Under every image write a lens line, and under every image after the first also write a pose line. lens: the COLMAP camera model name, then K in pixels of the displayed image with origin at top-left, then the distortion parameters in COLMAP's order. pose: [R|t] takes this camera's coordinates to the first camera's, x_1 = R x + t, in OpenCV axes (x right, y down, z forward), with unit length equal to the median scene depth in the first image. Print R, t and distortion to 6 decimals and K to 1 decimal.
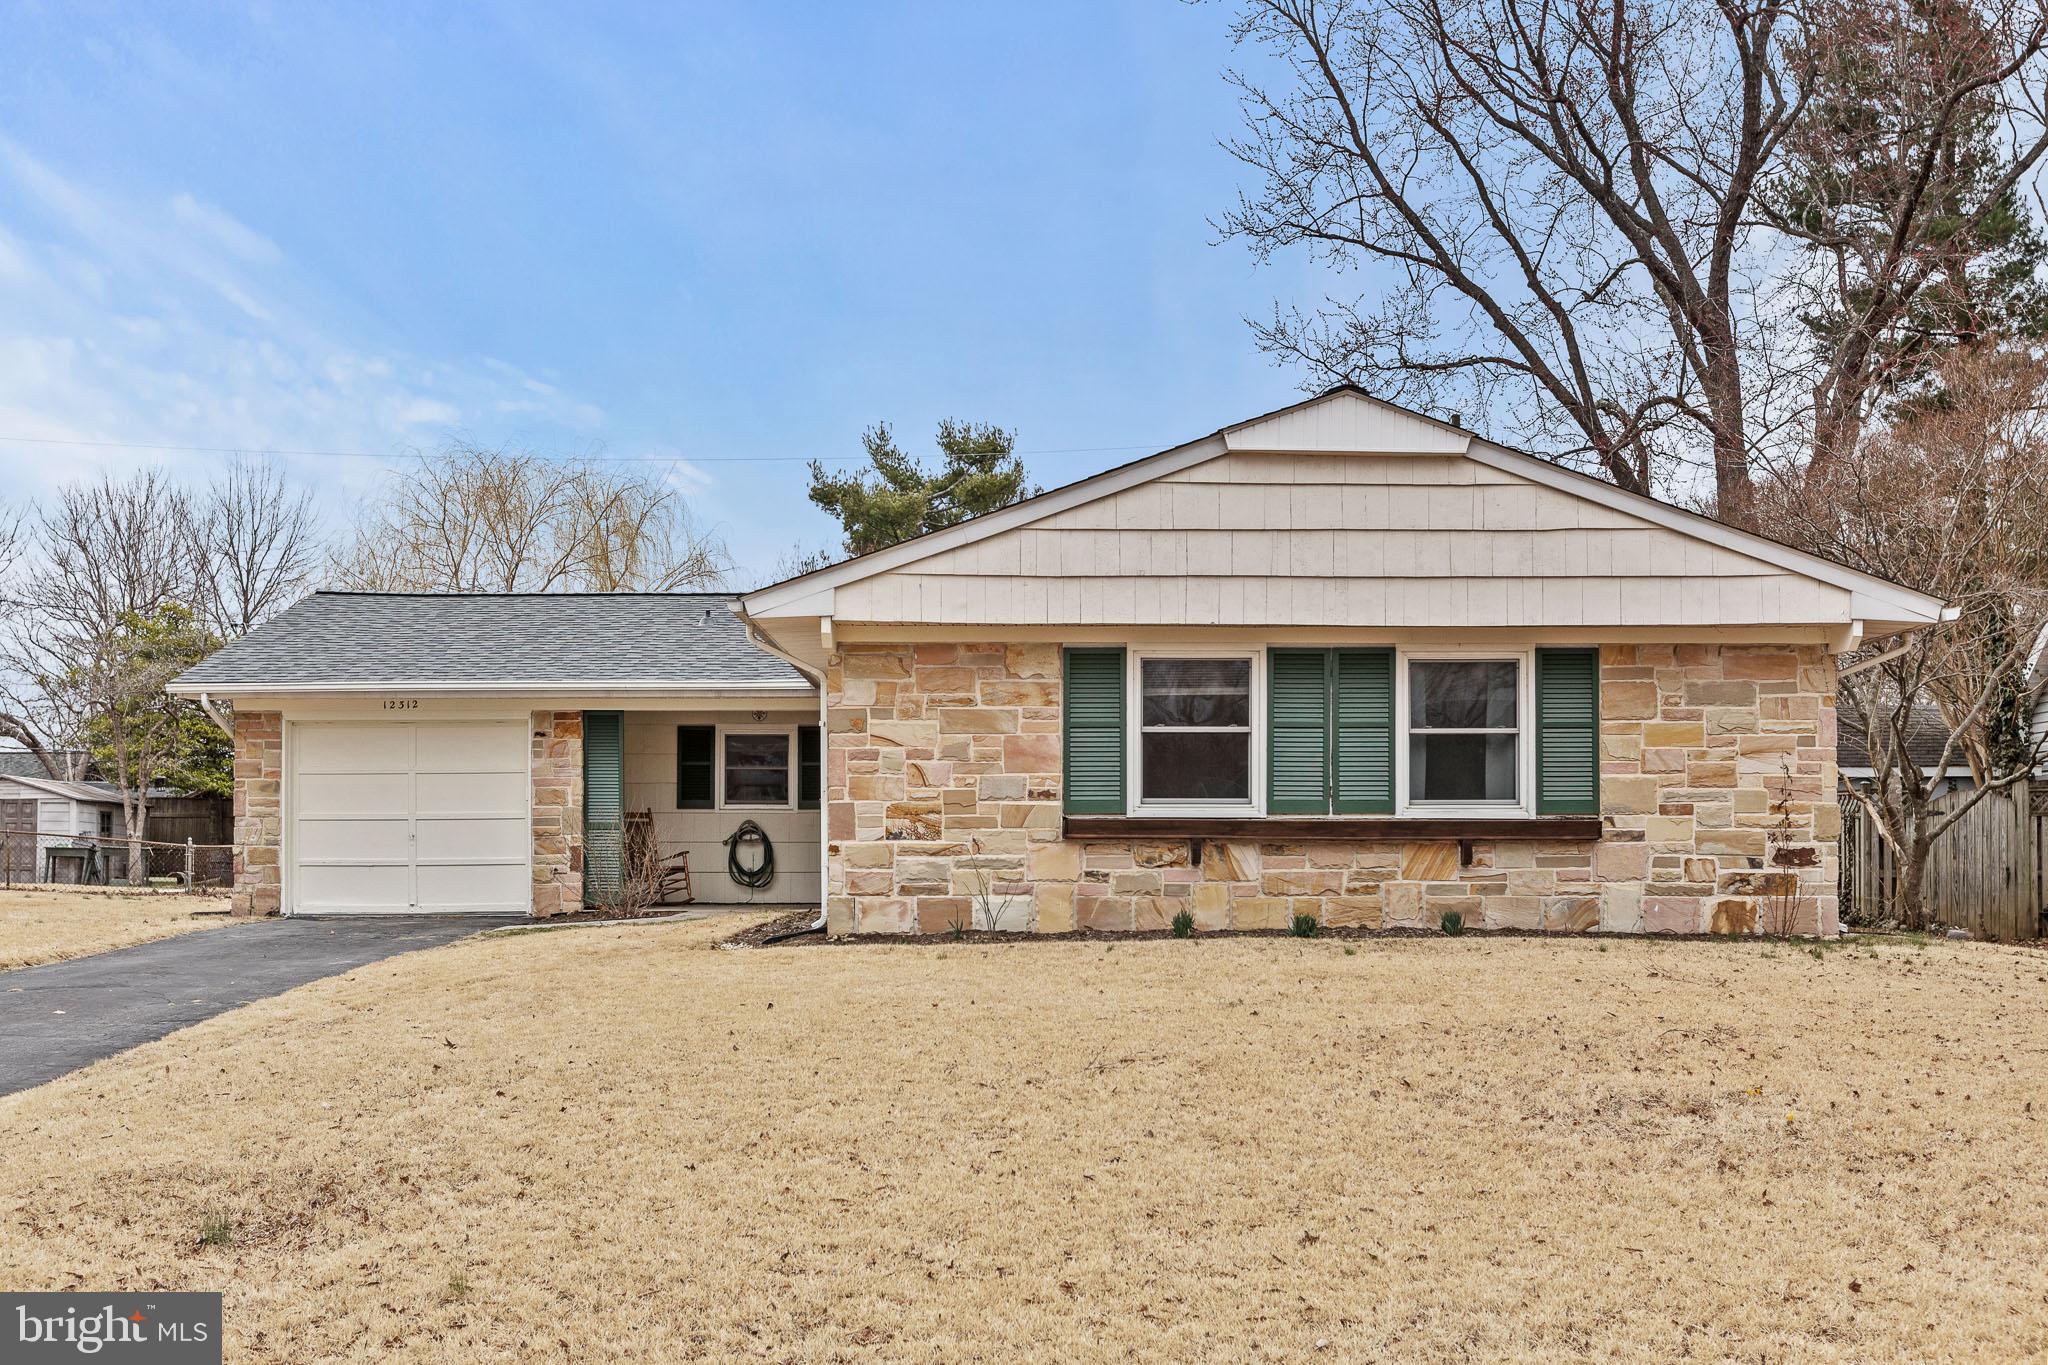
lens RADIAL K [[2066.6, 0, 1024.0], [0, 2066.6, 682.5], [0, 0, 1]] dist [-0.006356, 0.001977]
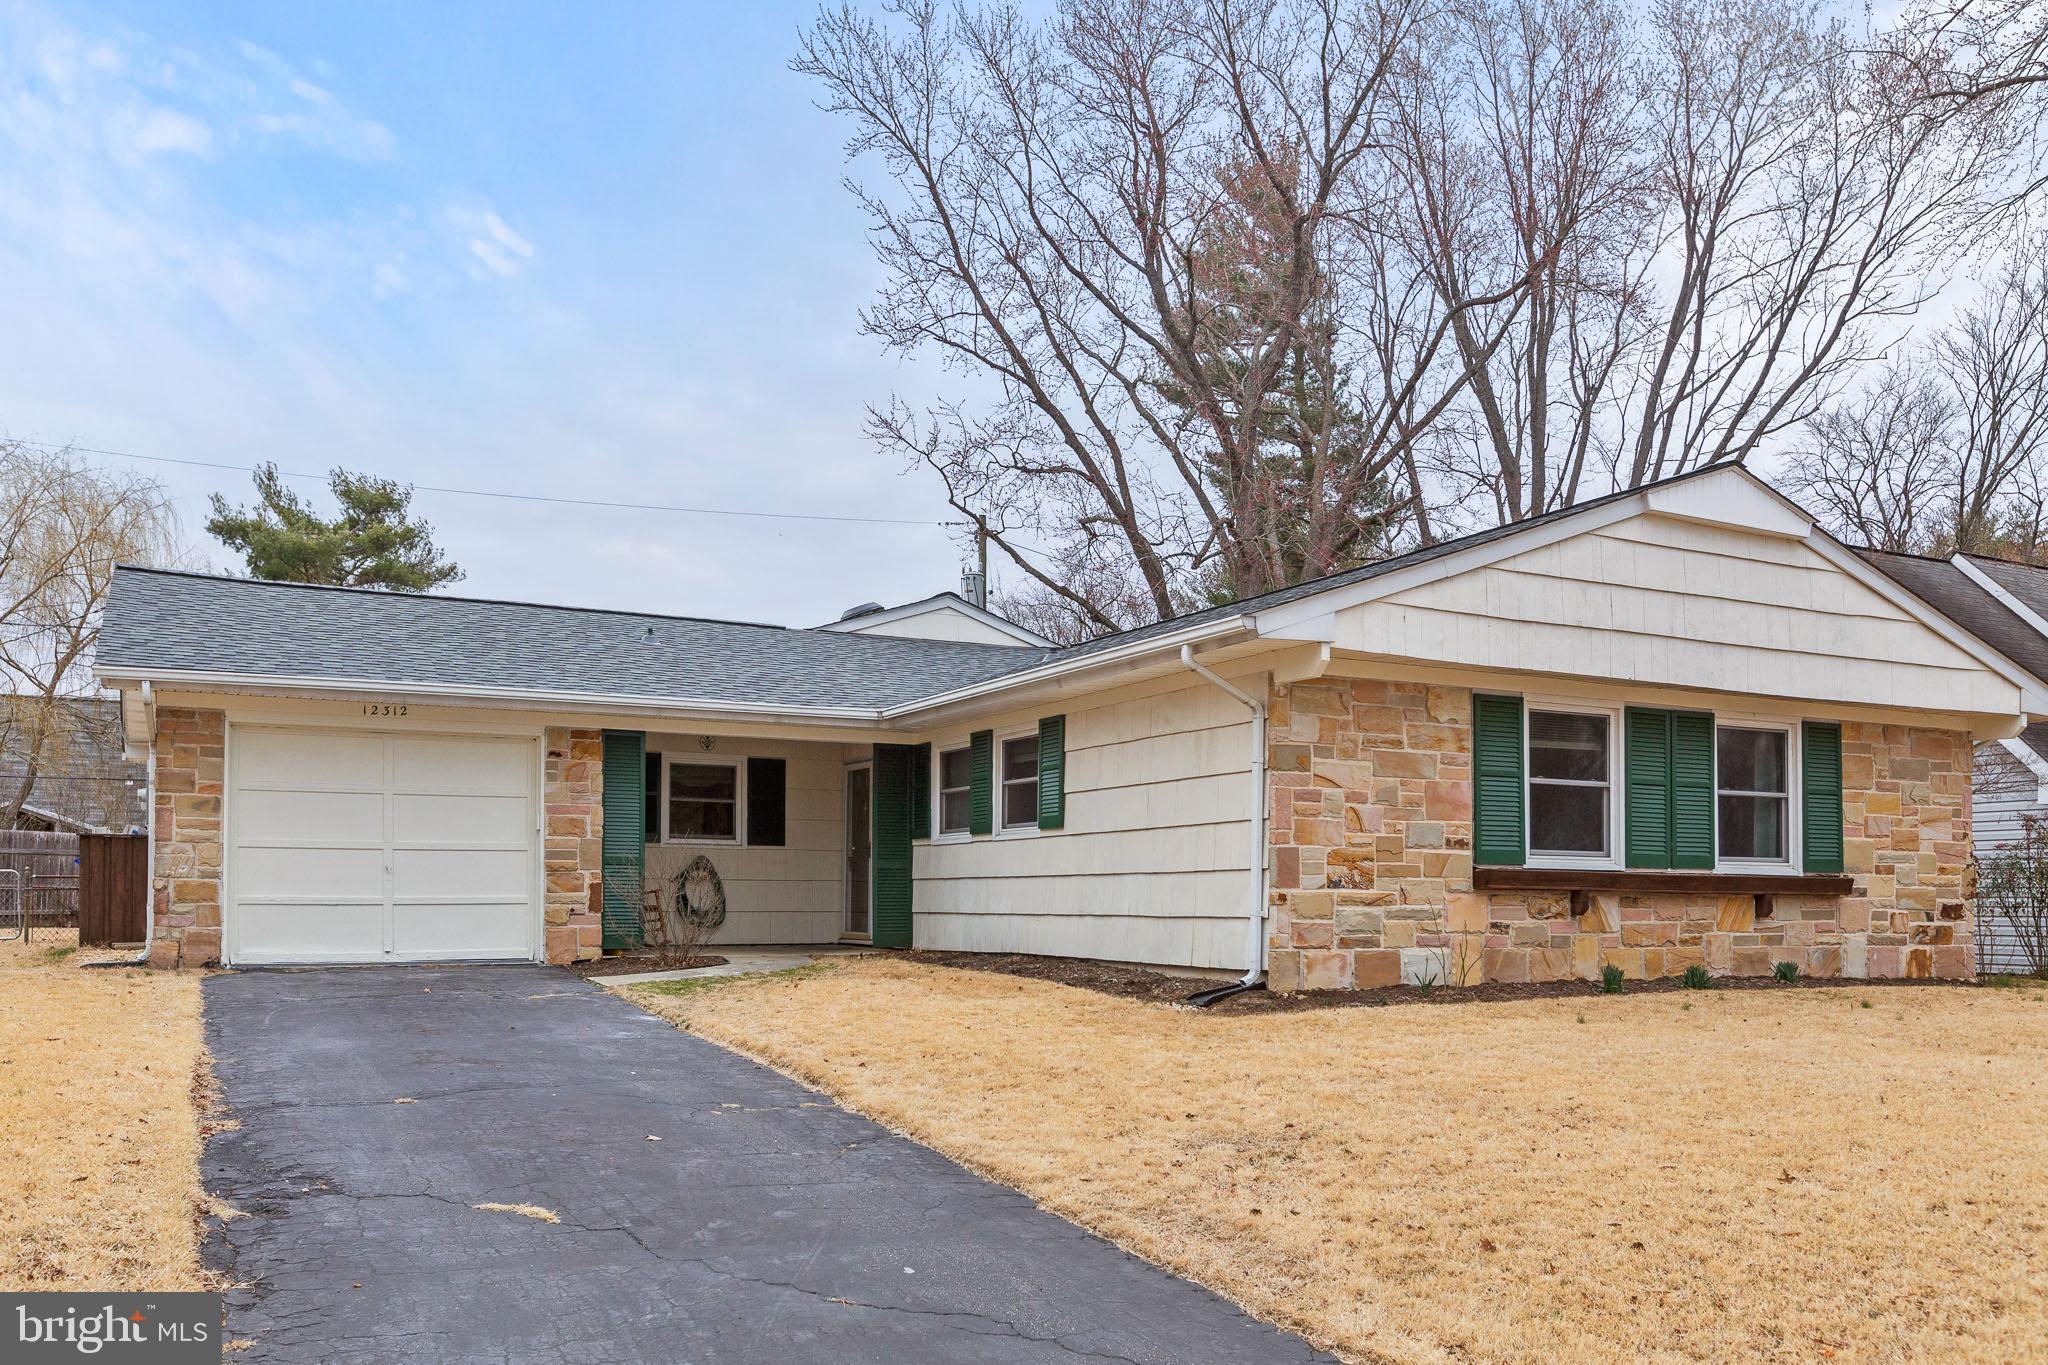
lens RADIAL K [[1668.5, 0, 1034.7], [0, 1668.5, 755.4], [0, 0, 1]] dist [0.007020, 0.000470]
pose [[0.887423, 0.047403, 0.458512, -0.527591], [-0.050587, 0.998705, -0.005342, 0.027243], [-0.458171, -0.018454, 0.888672, 0.396066]]
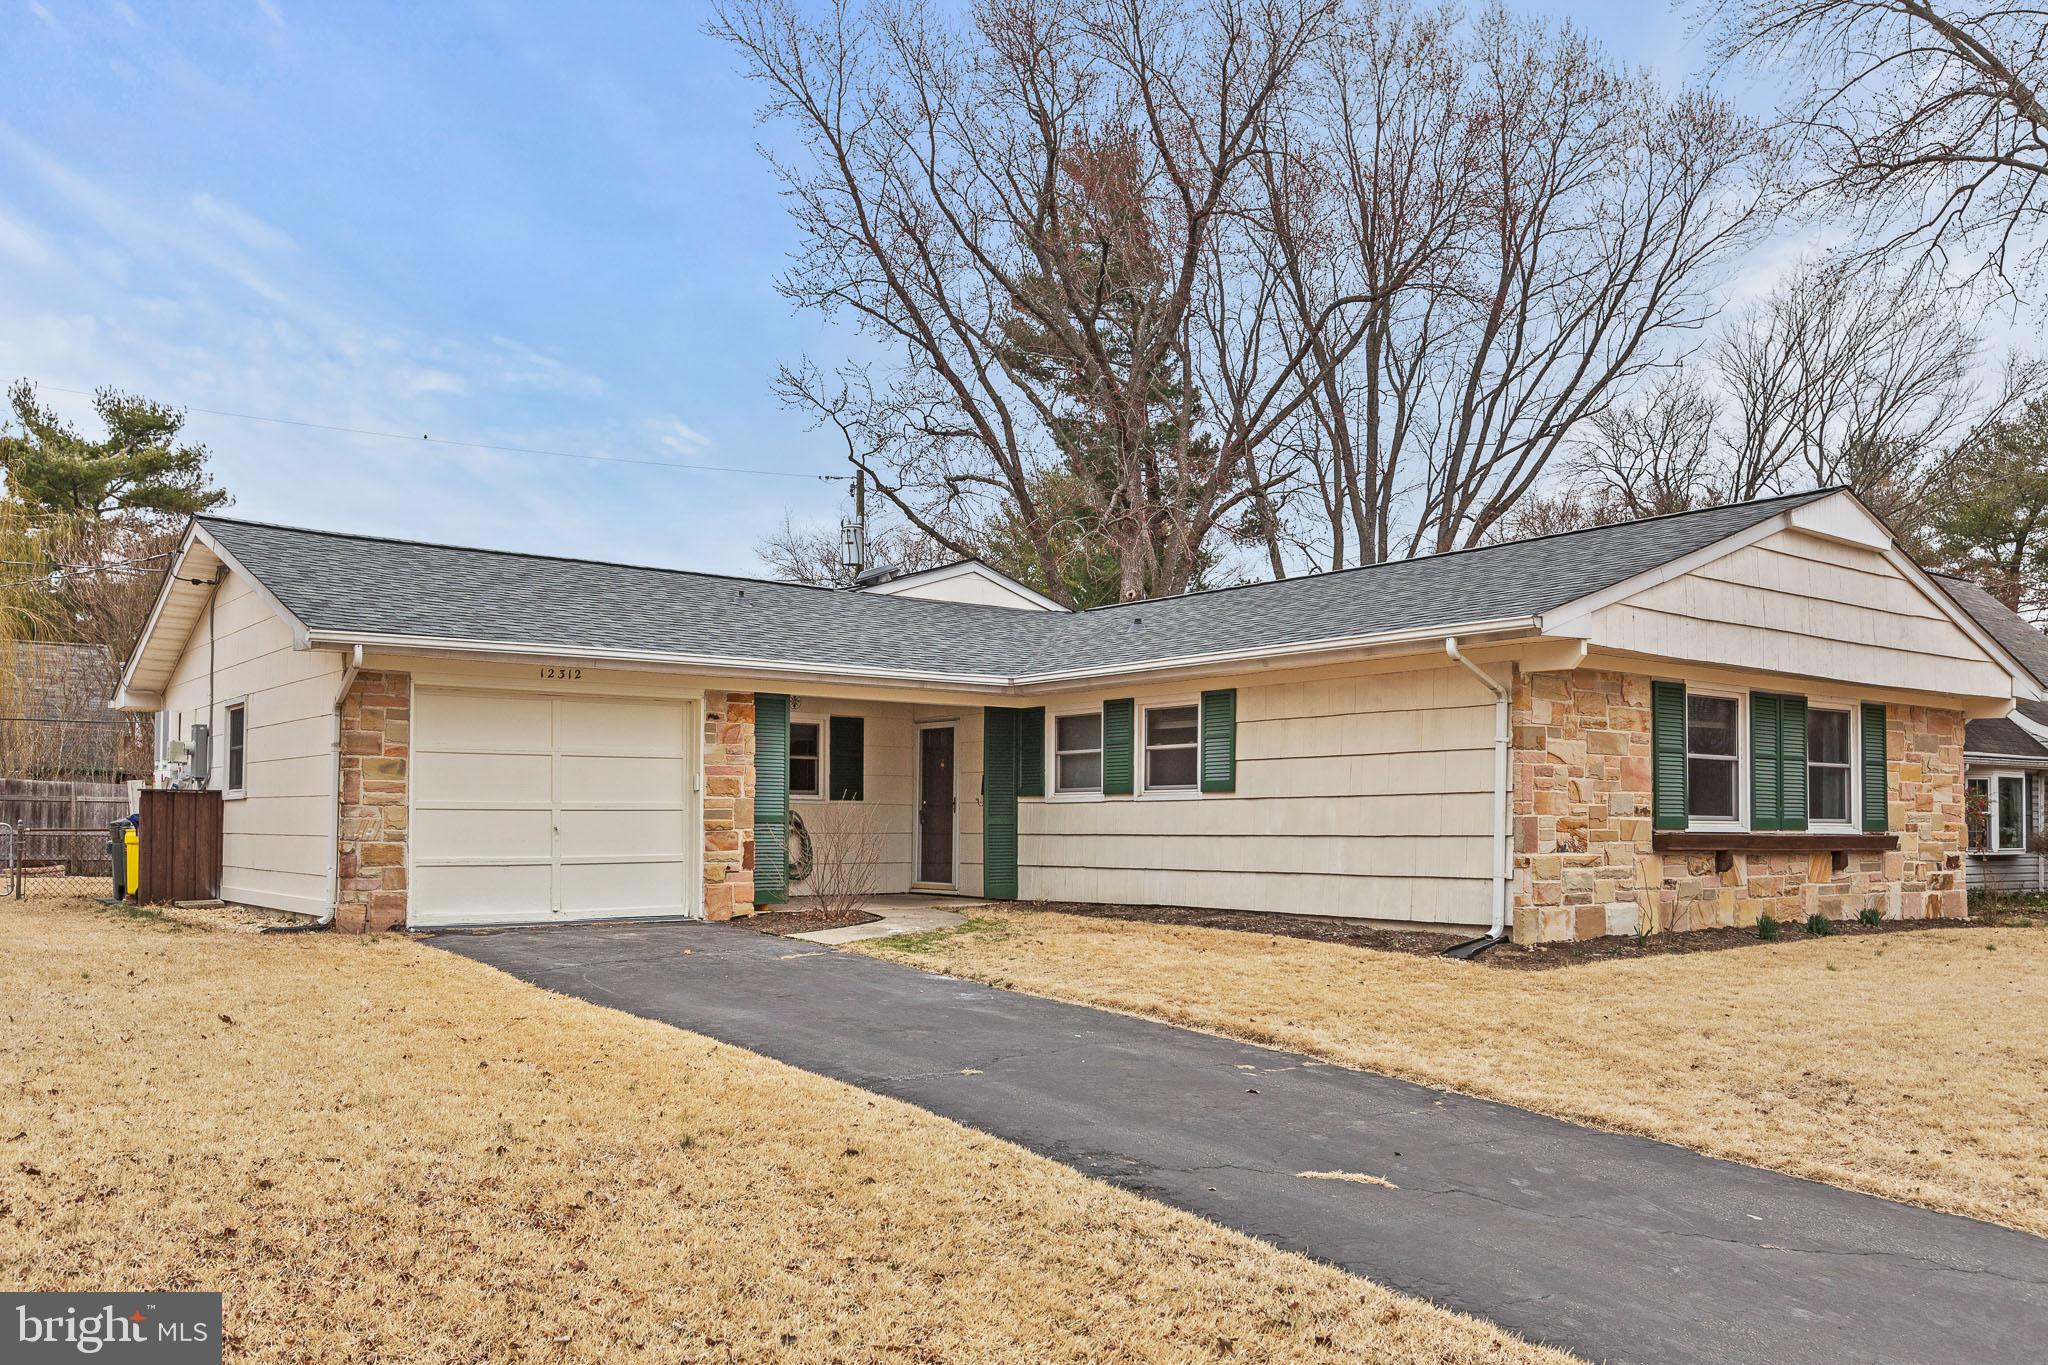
lens RADIAL K [[1596.4, 0, 1024.0], [0, 1596.4, 682.5], [0, 0, 1]] dist [0.007296, -0.001539]
pose [[0.790249, 0.059298, 0.609911, -0.782890], [-0.060443, 0.997996, -0.018715, 0.021234], [-0.609798, -0.022075, 0.792249, 0.521381]]
